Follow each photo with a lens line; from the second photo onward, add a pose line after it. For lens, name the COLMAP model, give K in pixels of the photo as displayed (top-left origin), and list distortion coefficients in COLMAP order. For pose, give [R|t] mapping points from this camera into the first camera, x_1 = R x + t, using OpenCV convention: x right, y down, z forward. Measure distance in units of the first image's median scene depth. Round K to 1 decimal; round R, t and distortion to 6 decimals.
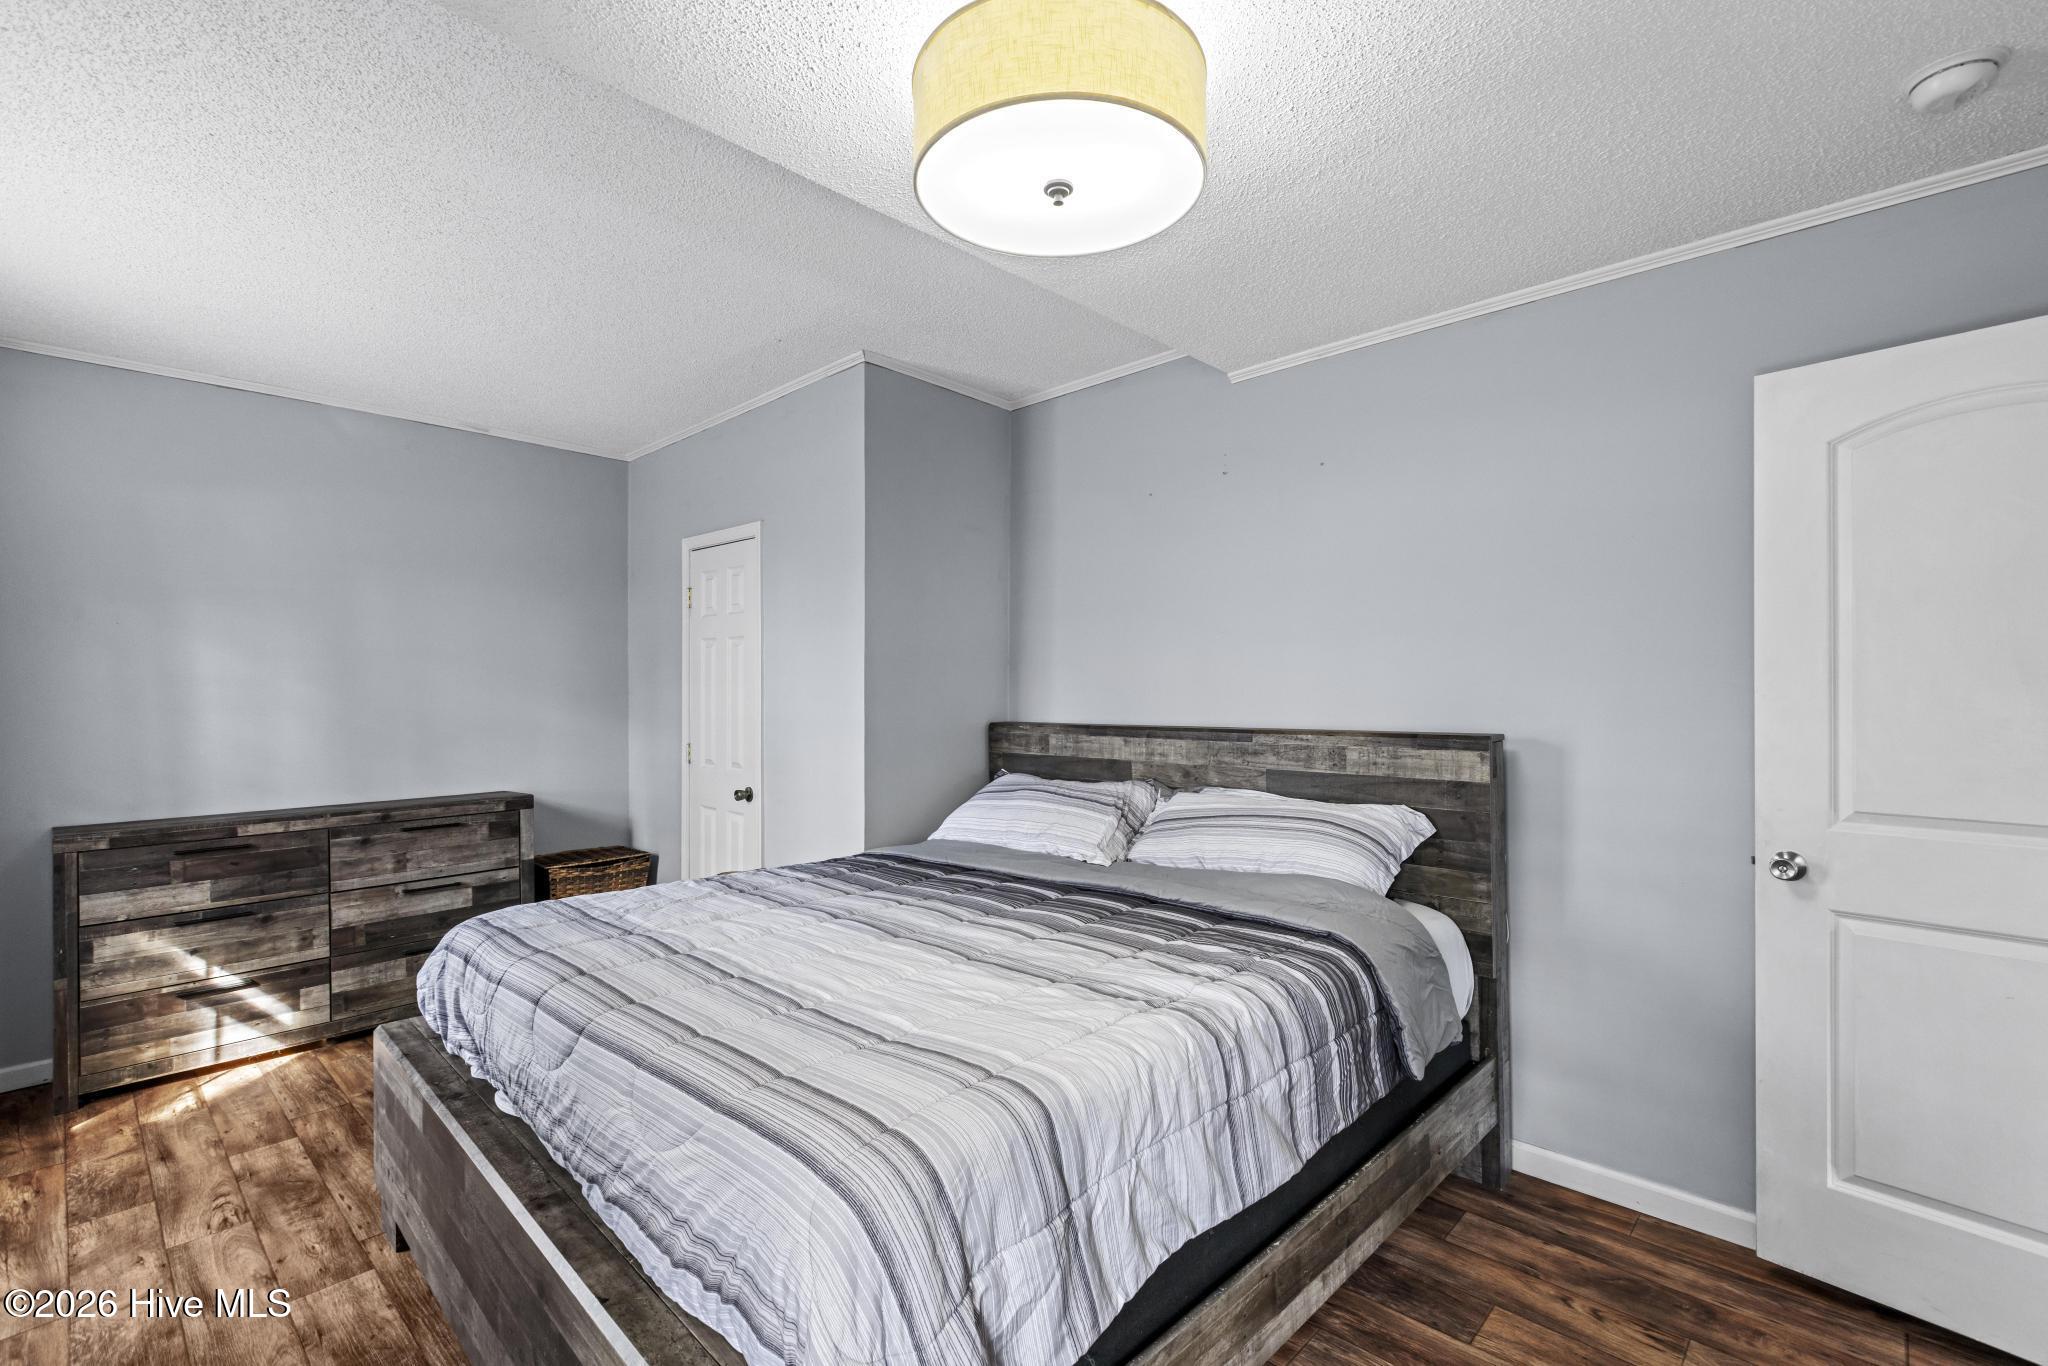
lens RADIAL K [[915.9, 0, 1025.8], [0, 915.9, 678.1], [0, 0, 1]] dist [0.002593, -0.000045]
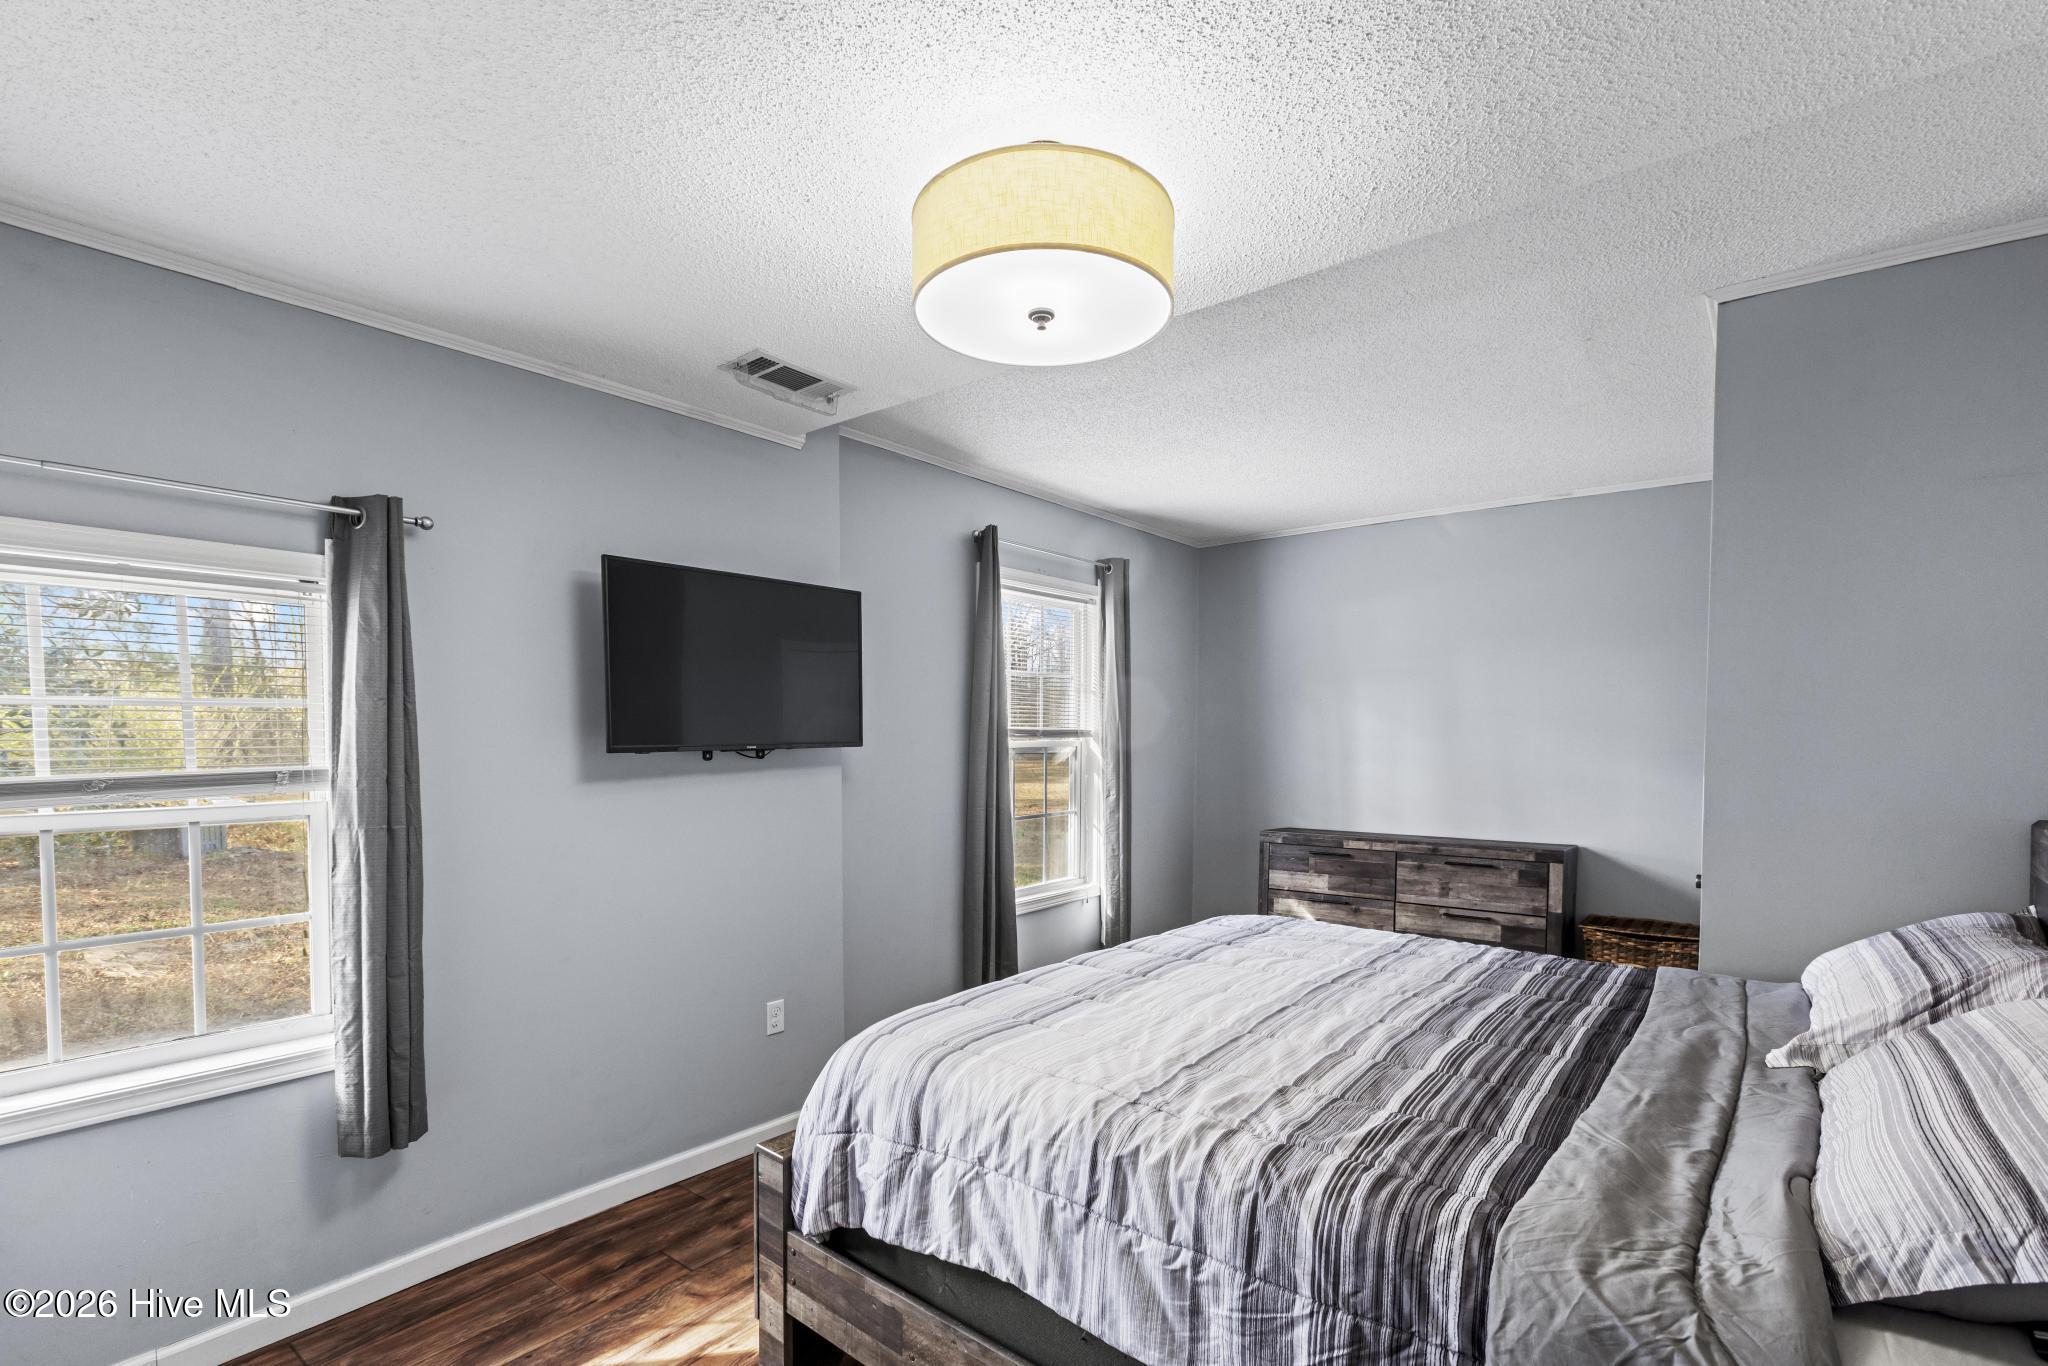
lens RADIAL K [[929.4, 0, 1025.8], [0, 929.4, 748.5], [0, 0, 1]] dist [0.001018, 0.000033]
pose [[0.071631, 0.016807, -0.997290, 0.501465], [0.010583, 0.999789, 0.017609, -0.010638], [0.997375, -0.011816, 0.071438, 0.381790]]
